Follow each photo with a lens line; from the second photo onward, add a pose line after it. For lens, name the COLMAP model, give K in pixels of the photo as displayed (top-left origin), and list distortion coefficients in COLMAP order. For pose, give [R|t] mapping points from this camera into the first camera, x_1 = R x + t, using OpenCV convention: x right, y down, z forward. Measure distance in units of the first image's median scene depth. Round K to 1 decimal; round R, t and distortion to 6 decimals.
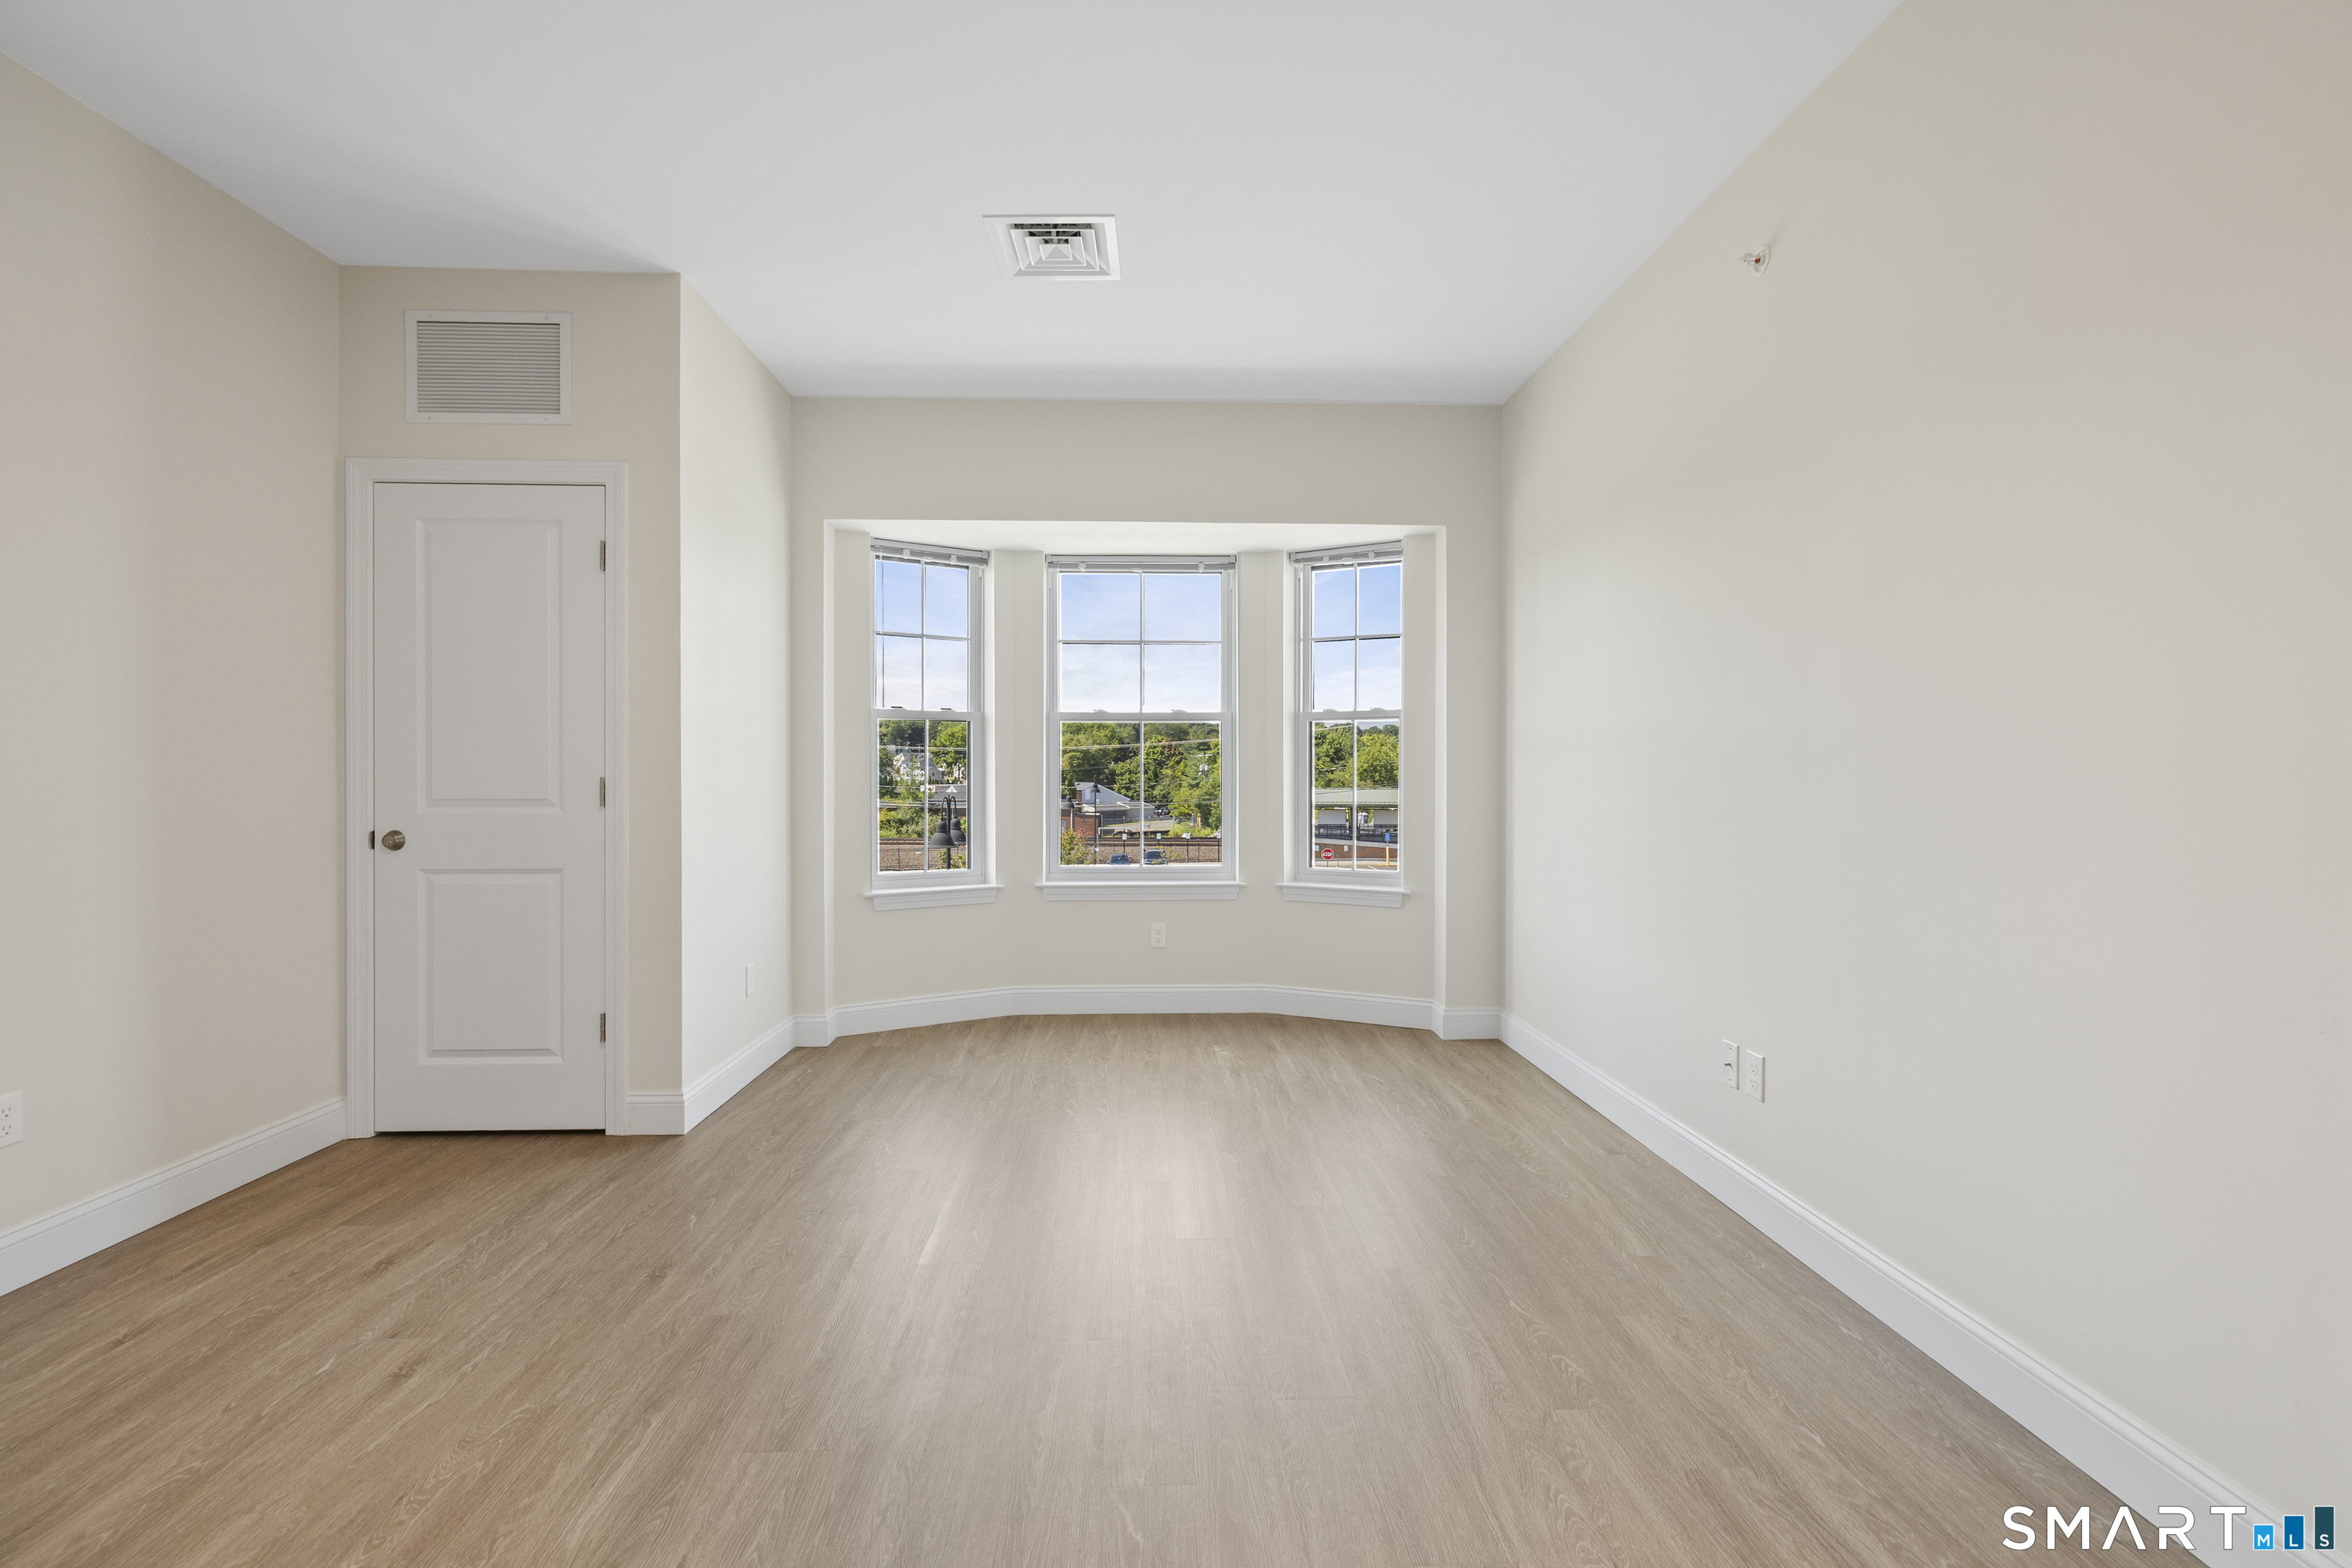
lens RADIAL K [[1016.5, 0, 1179.9], [0, 1016.5, 781.1], [0, 0, 1]] dist [0.001709, -0.000016]
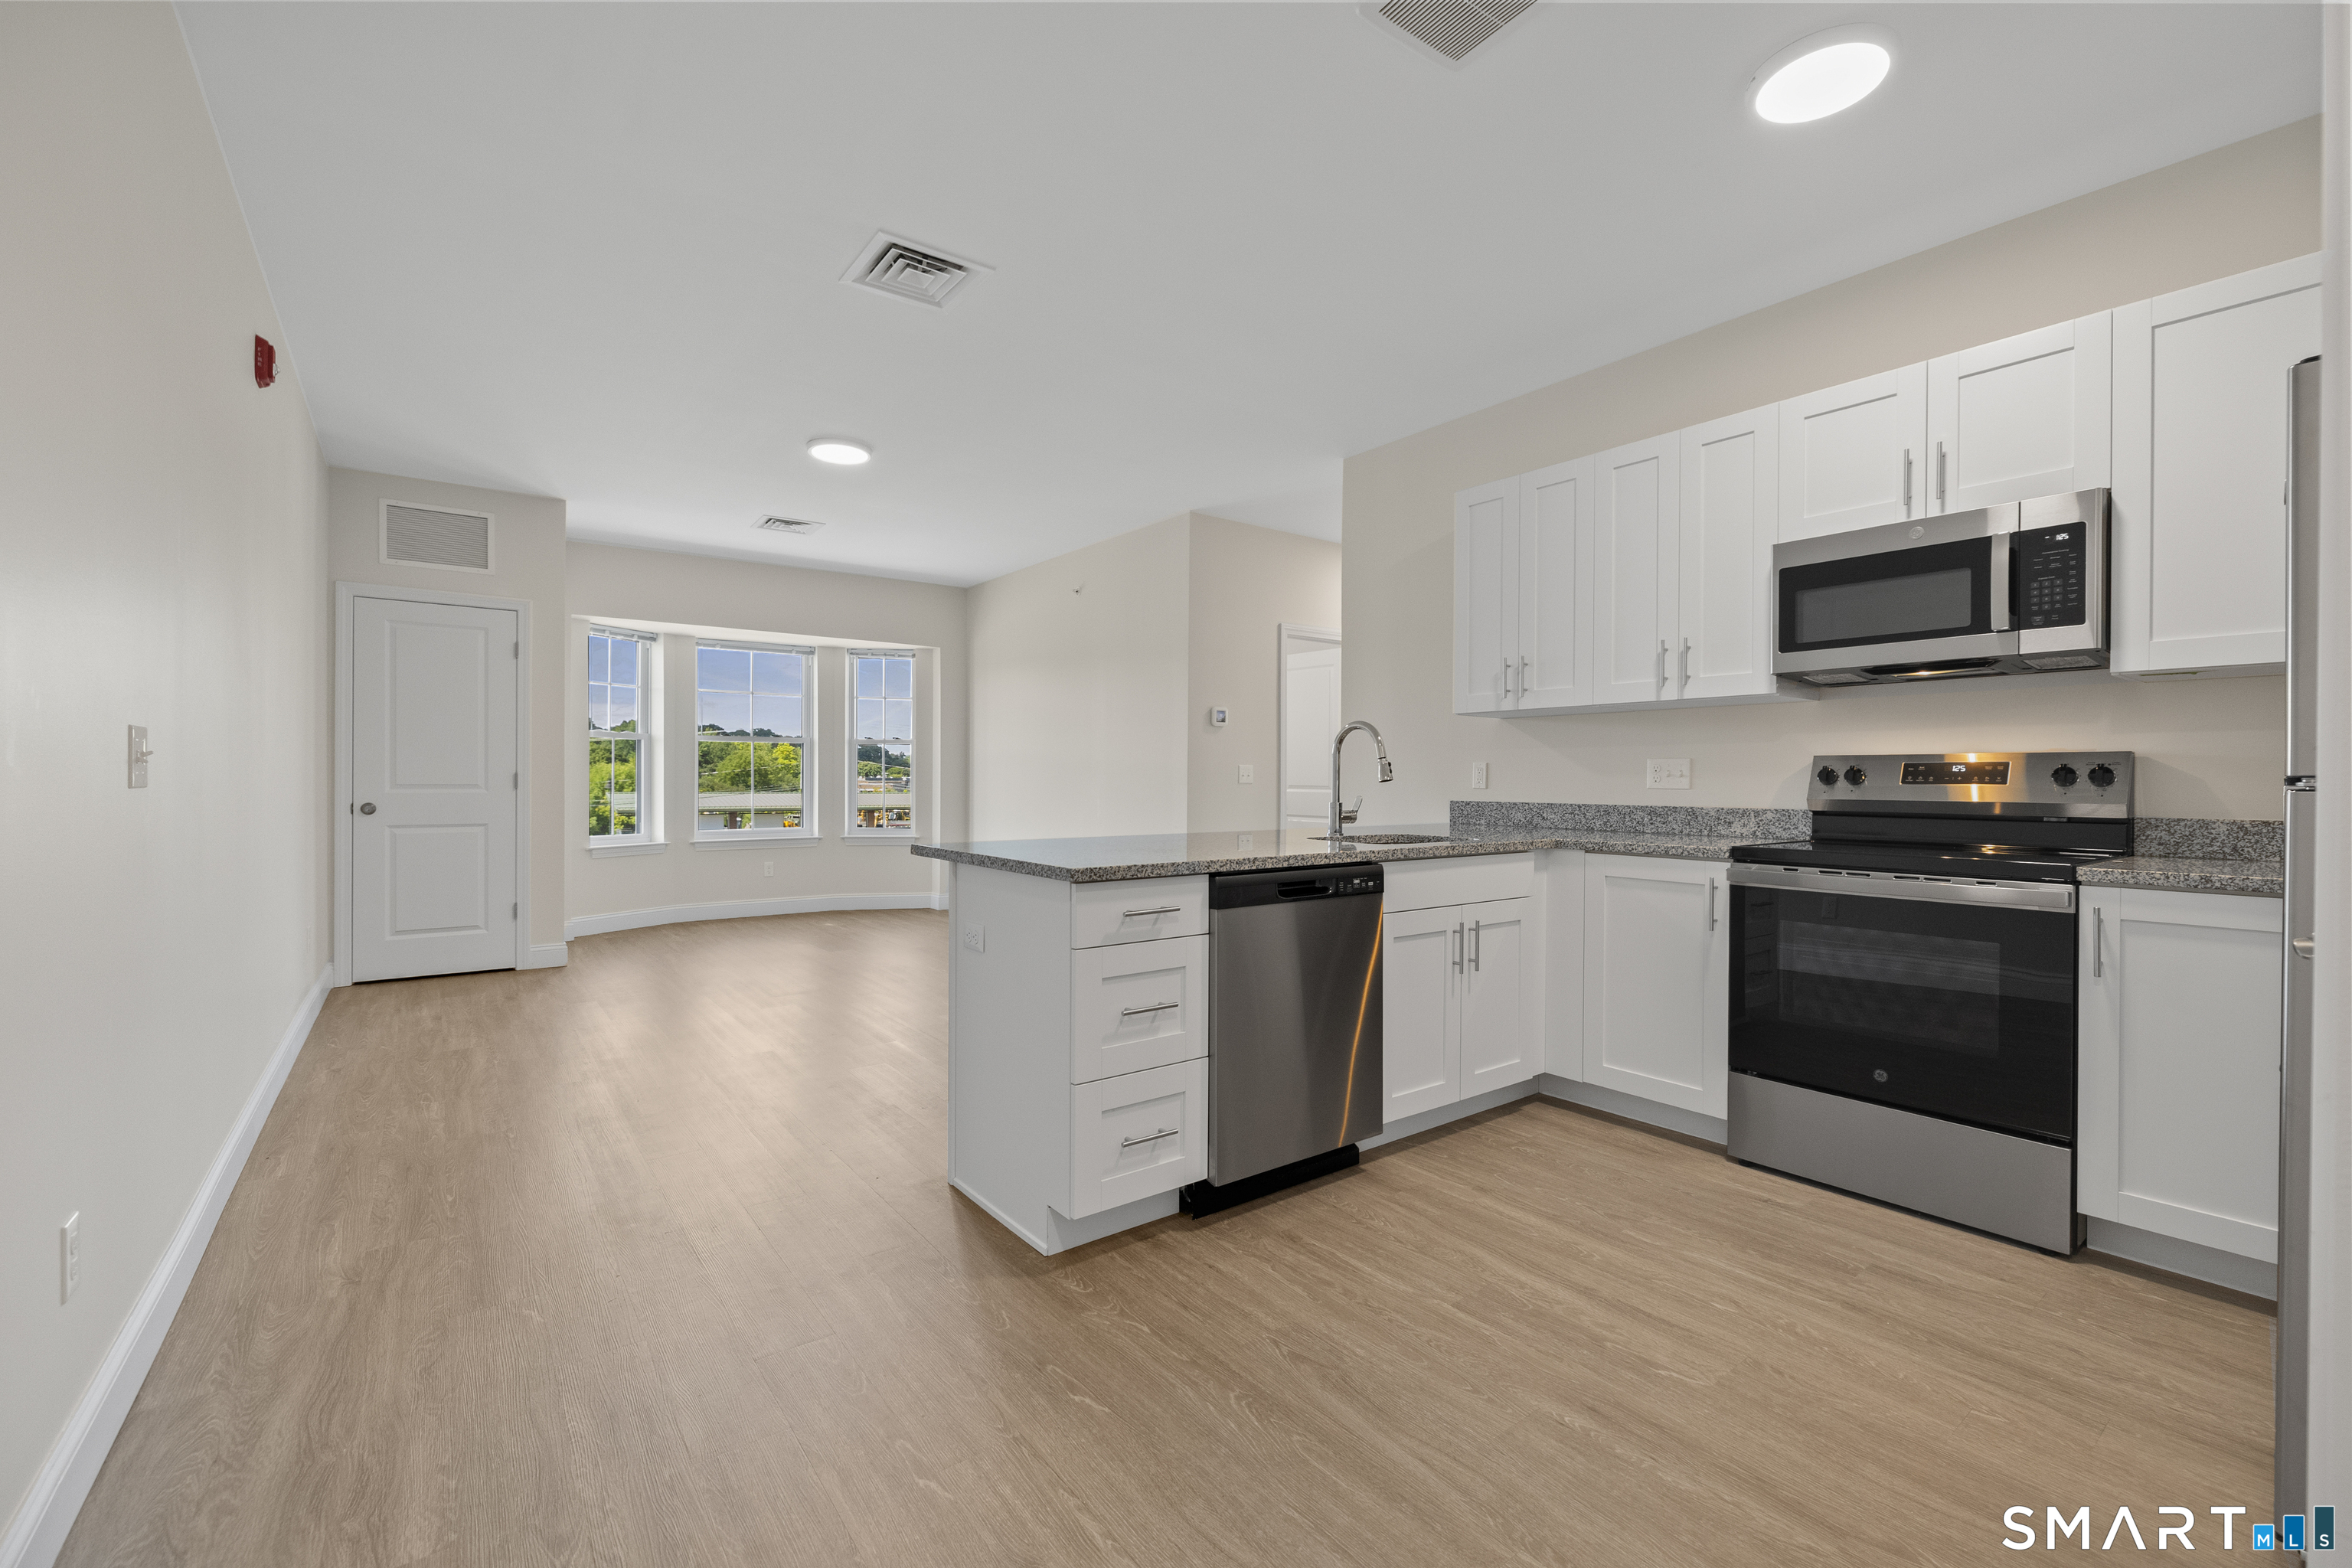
lens RADIAL K [[981.6, 0, 1191.1], [0, 981.6, 784.7], [0, 0, 1]] dist [0.000011, -0.000477]
pose [[0.816302, 0.000199, 0.577625, -0.460701], [0.000648, 0.999999, -0.001259, 0.016406], [-0.577625, 0.001402, 0.816301, -0.866984]]
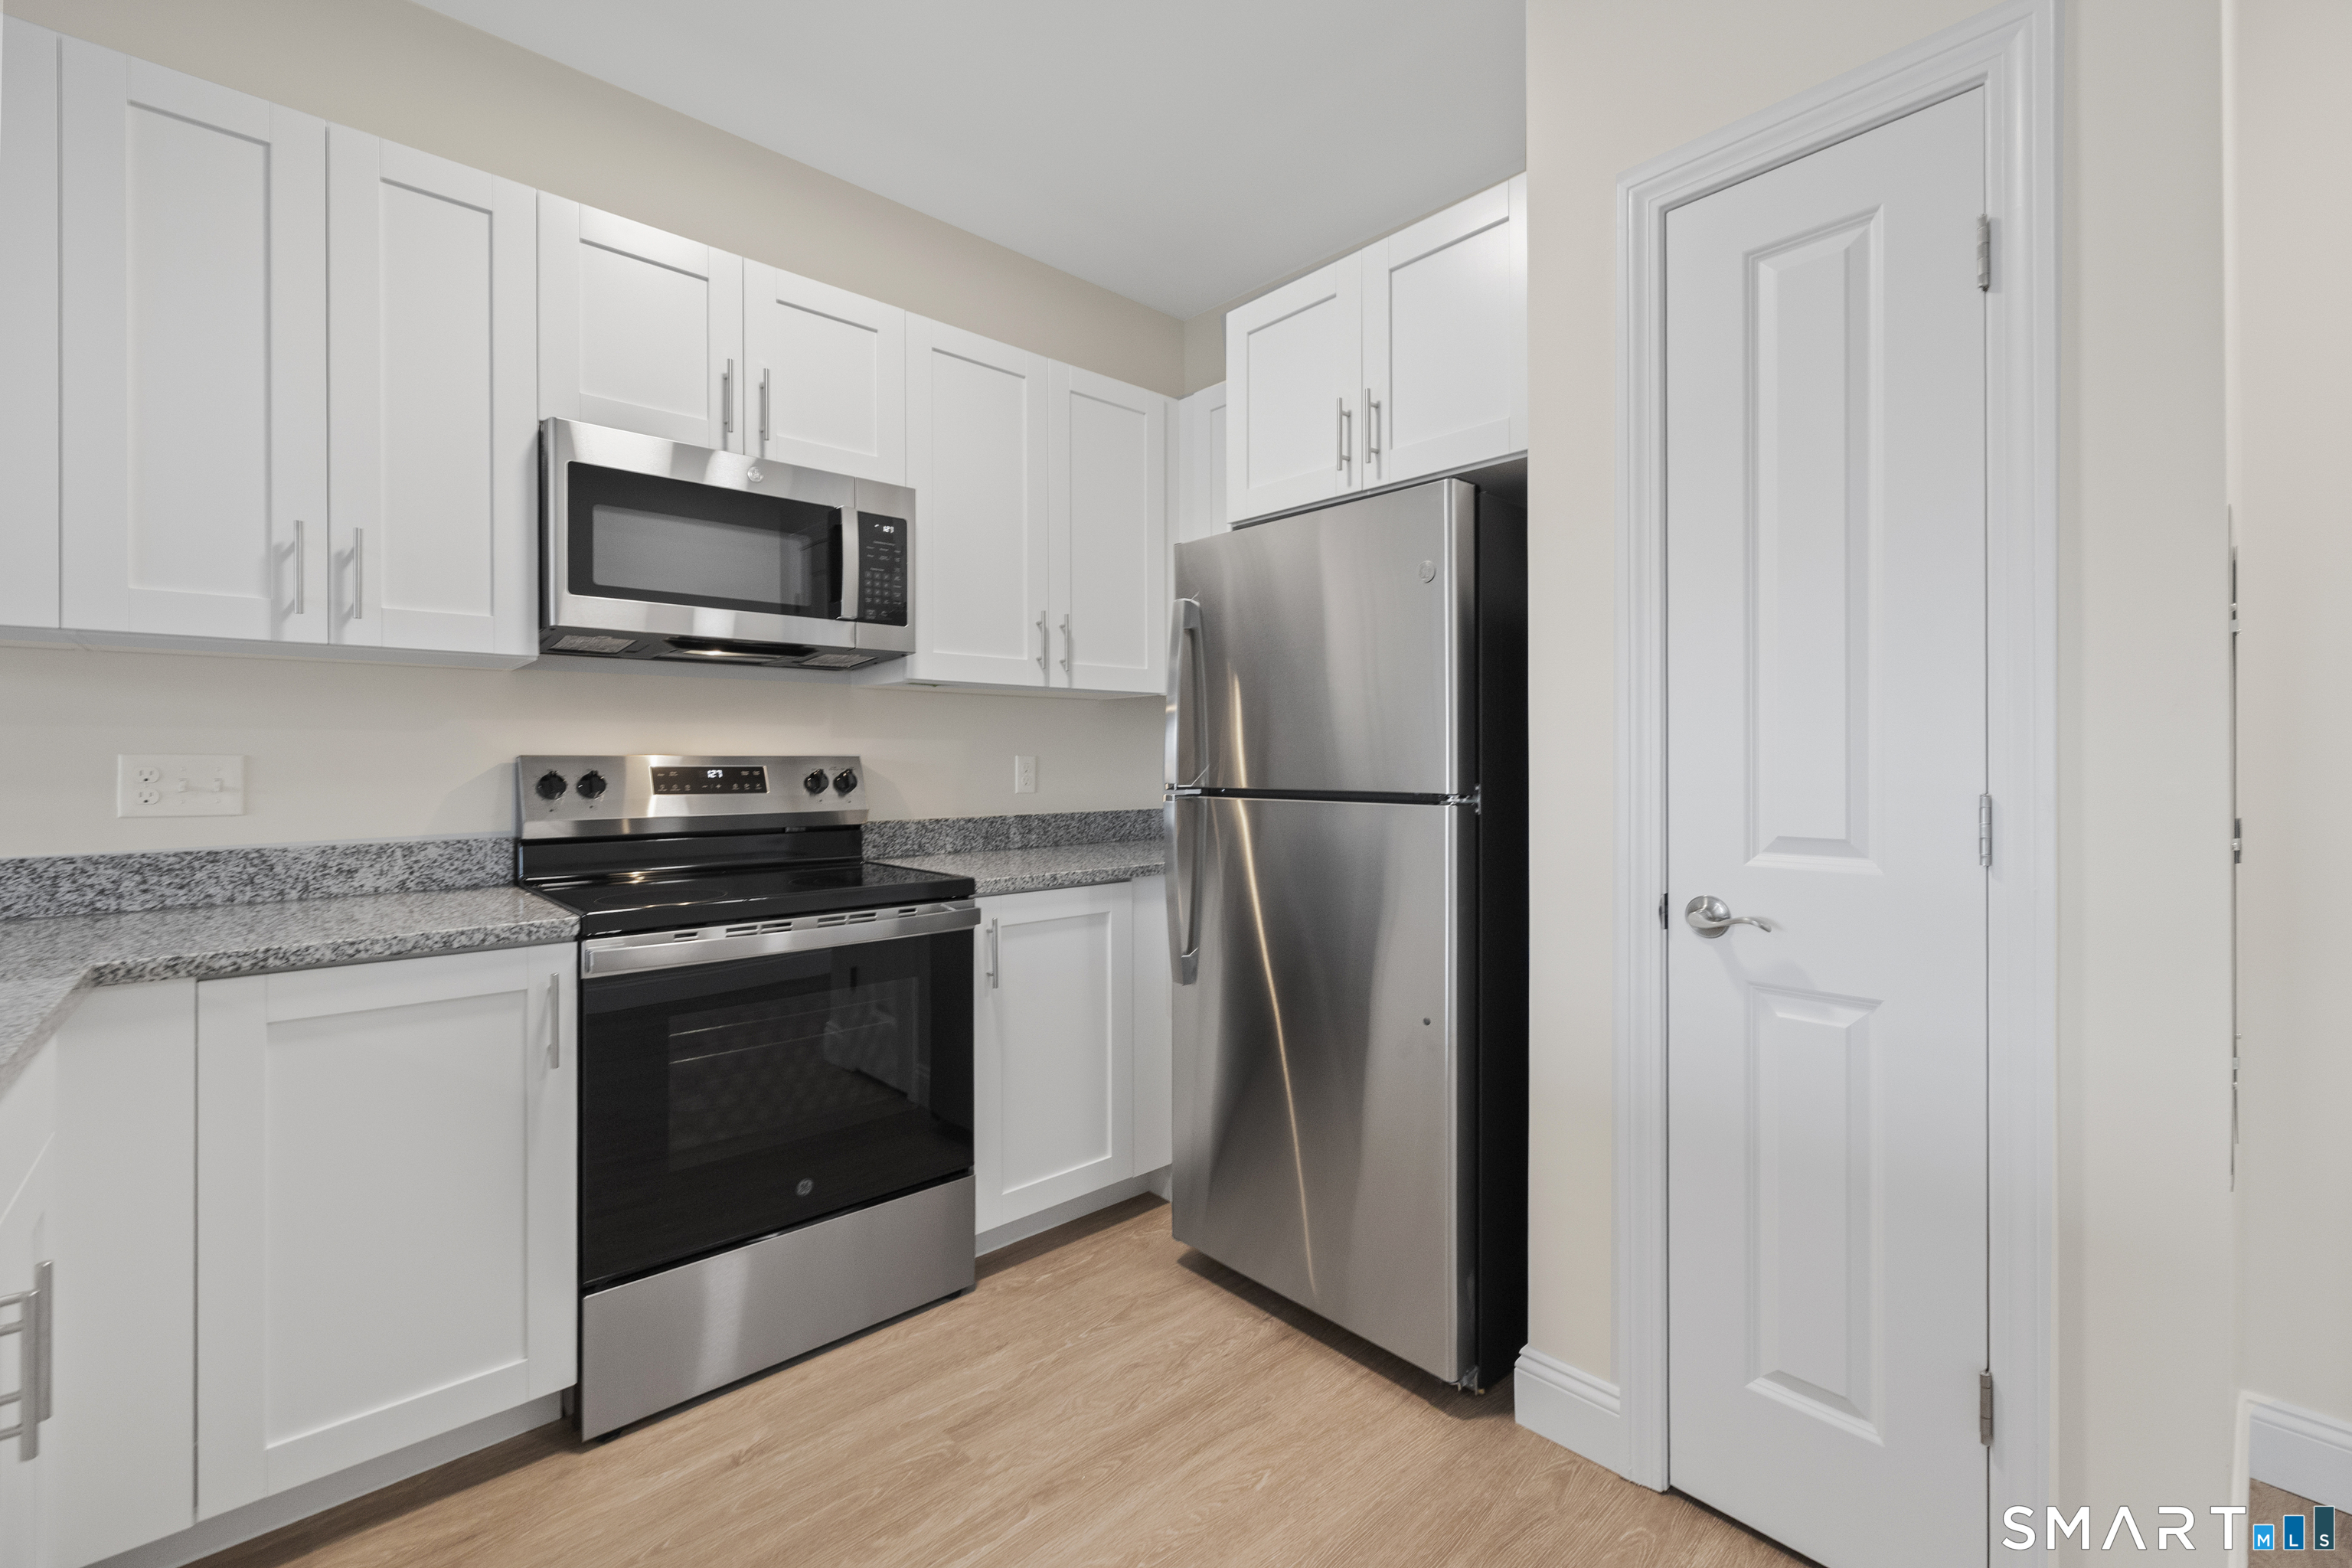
lens RADIAL K [[992.0, 0, 1190.2], [0, 992.0, 763.9], [0, 0, 1]] dist [0.000416, 0.000381]
pose [[-0.647748, -0.000319, 0.761854, -0.228826], [0.007784, 0.999945, 0.007038, -0.003359], [-0.761815, 0.010489, -0.647710, -0.454038]]
